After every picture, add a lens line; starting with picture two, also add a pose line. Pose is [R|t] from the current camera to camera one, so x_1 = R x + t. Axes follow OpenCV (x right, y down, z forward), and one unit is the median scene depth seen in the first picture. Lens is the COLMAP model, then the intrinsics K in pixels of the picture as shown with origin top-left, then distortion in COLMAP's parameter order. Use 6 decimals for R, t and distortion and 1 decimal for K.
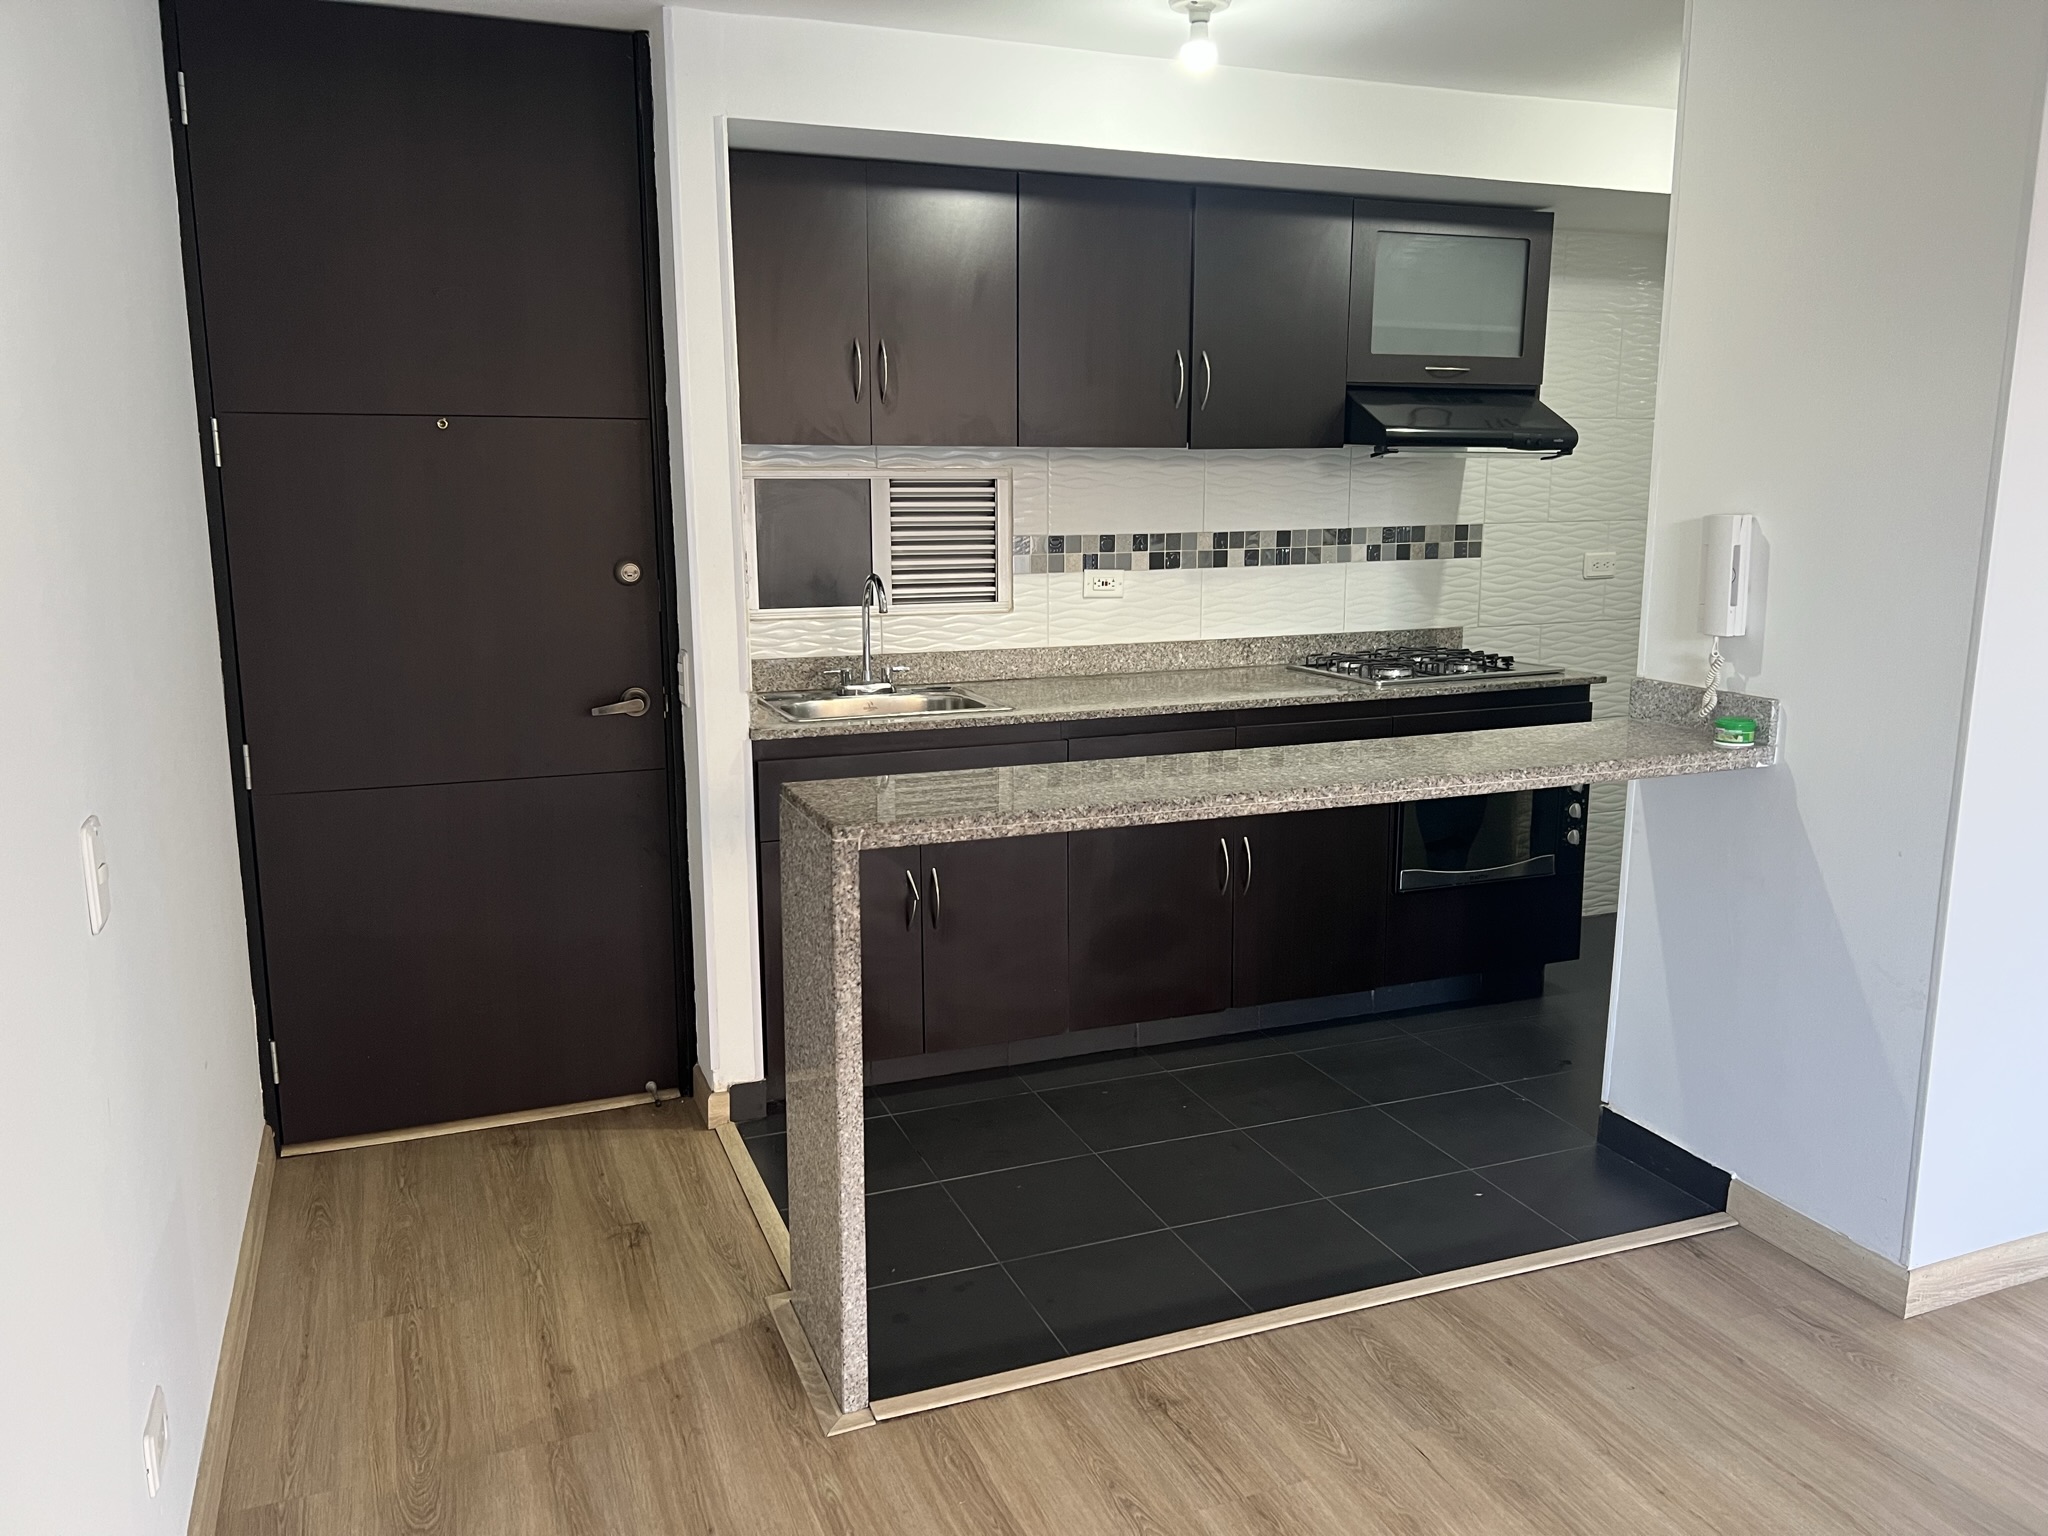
lens RADIAL K [[1550.8, 0, 1019.4], [0, 1550.8, 765.7], [0, 0, 1]] dist [0.039692, -0.038847]
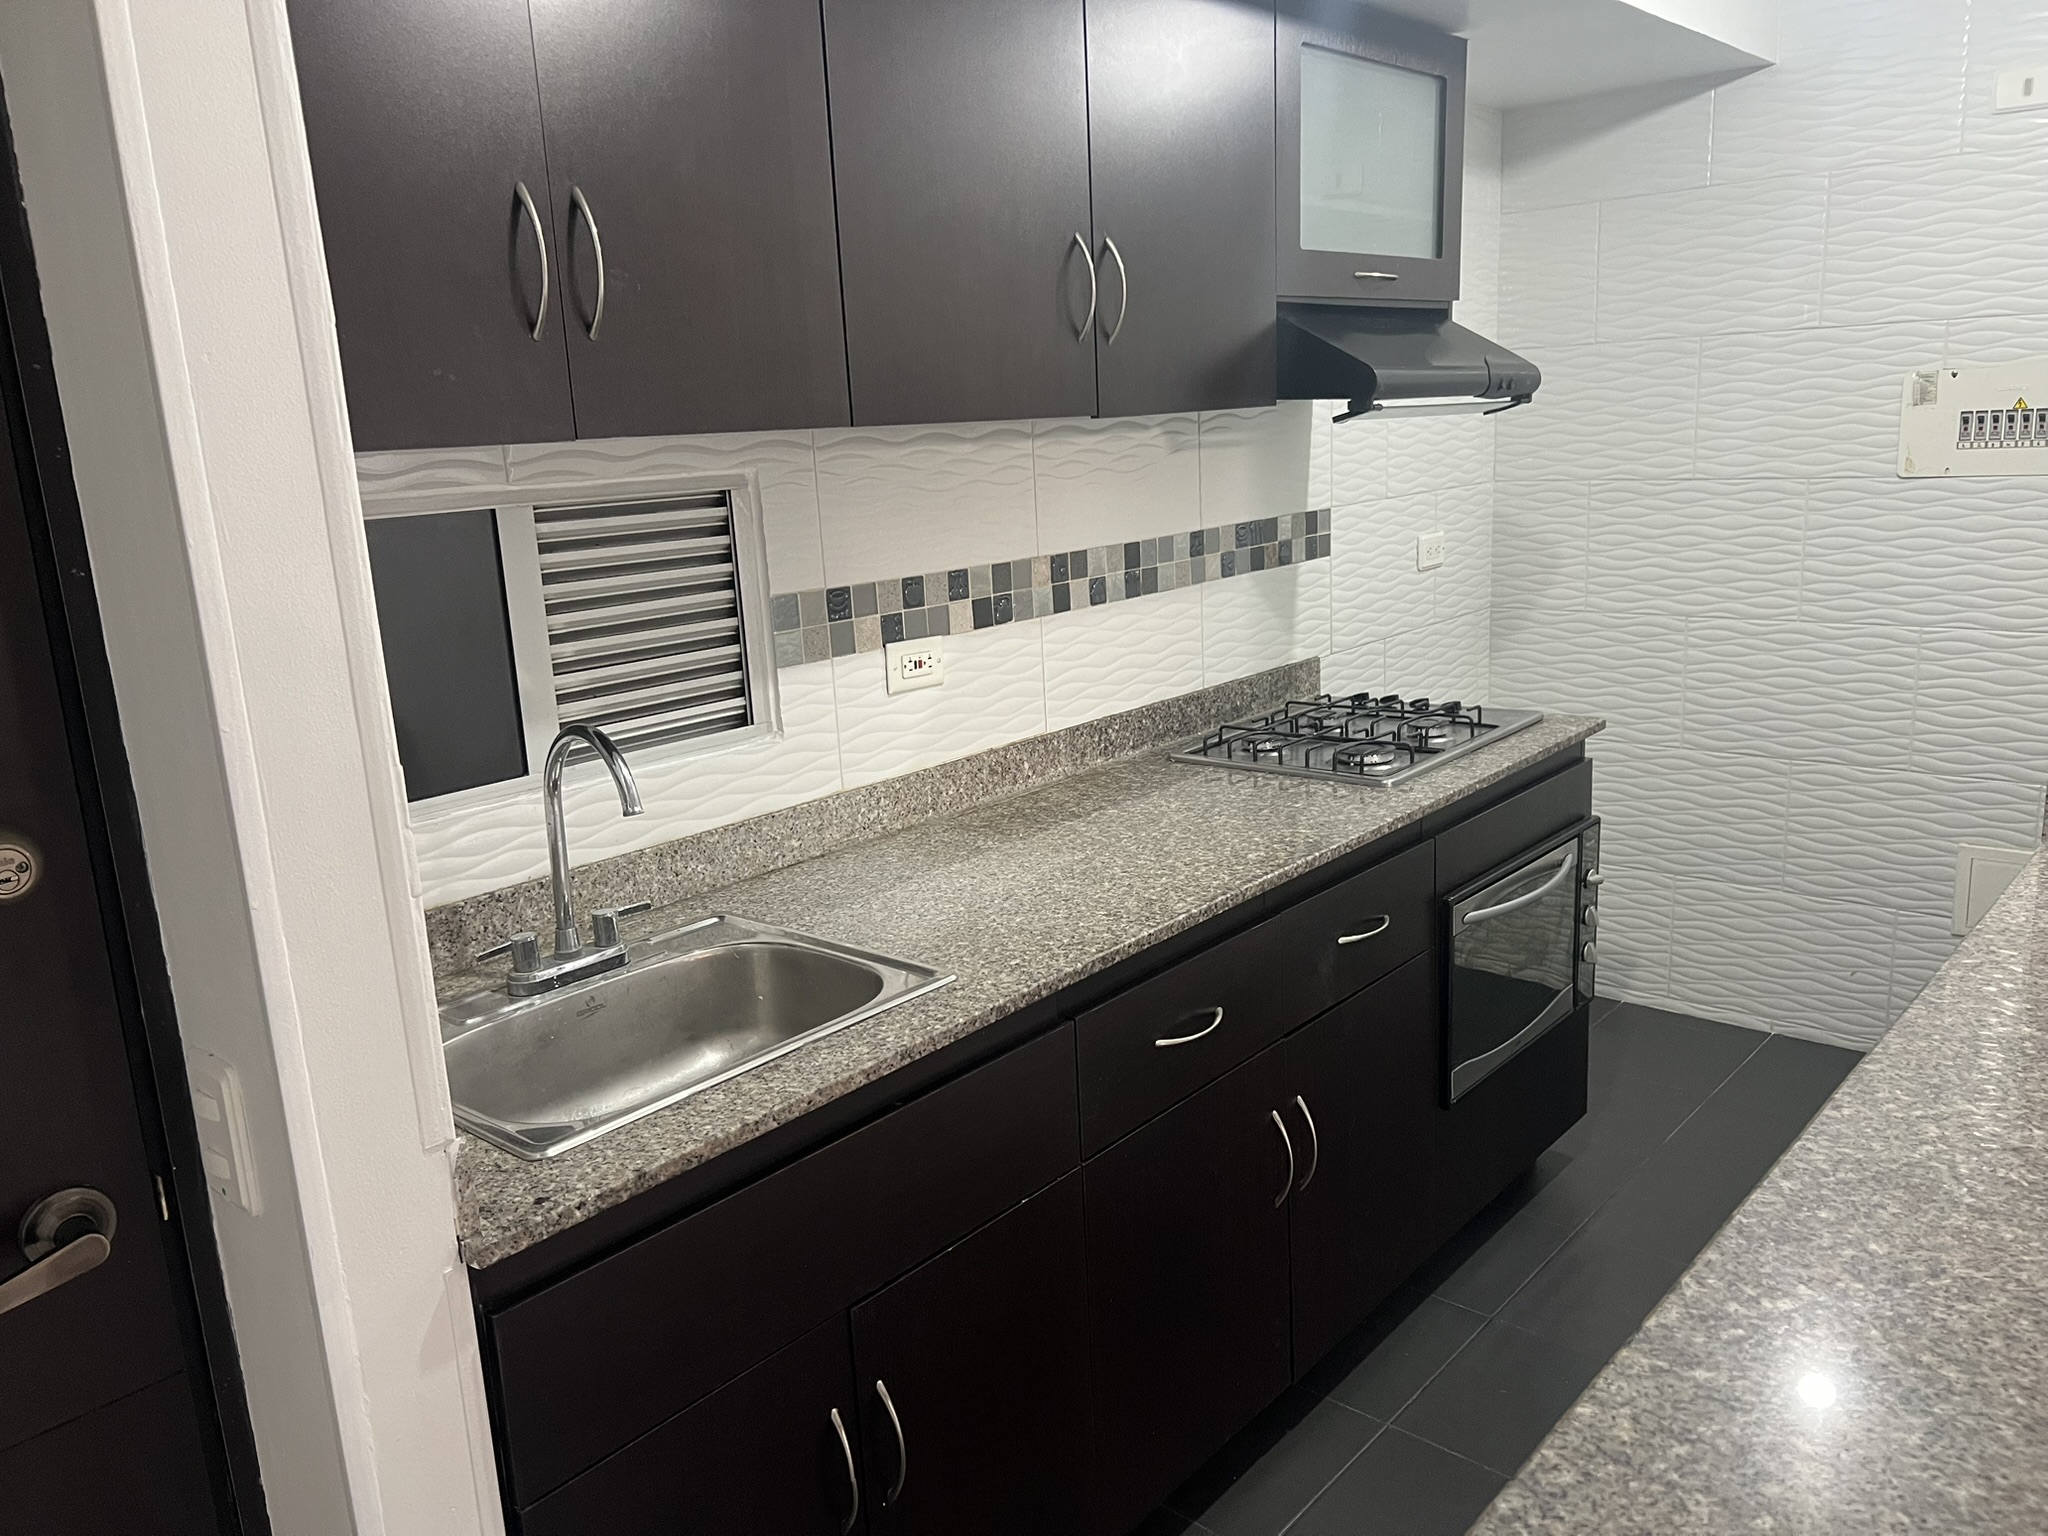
lens RADIAL K [[1550.8, 0, 1024.4], [0, 1550.8, 774.4], [0, 0, 1]] dist [0.039692, -0.038847]
pose [[0.902325, -0.135113, 0.409334, -0.142772], [0.122727, 0.990830, 0.056517, -0.102996], [-0.413216, -0.000760, 0.910633, 0.464836]]
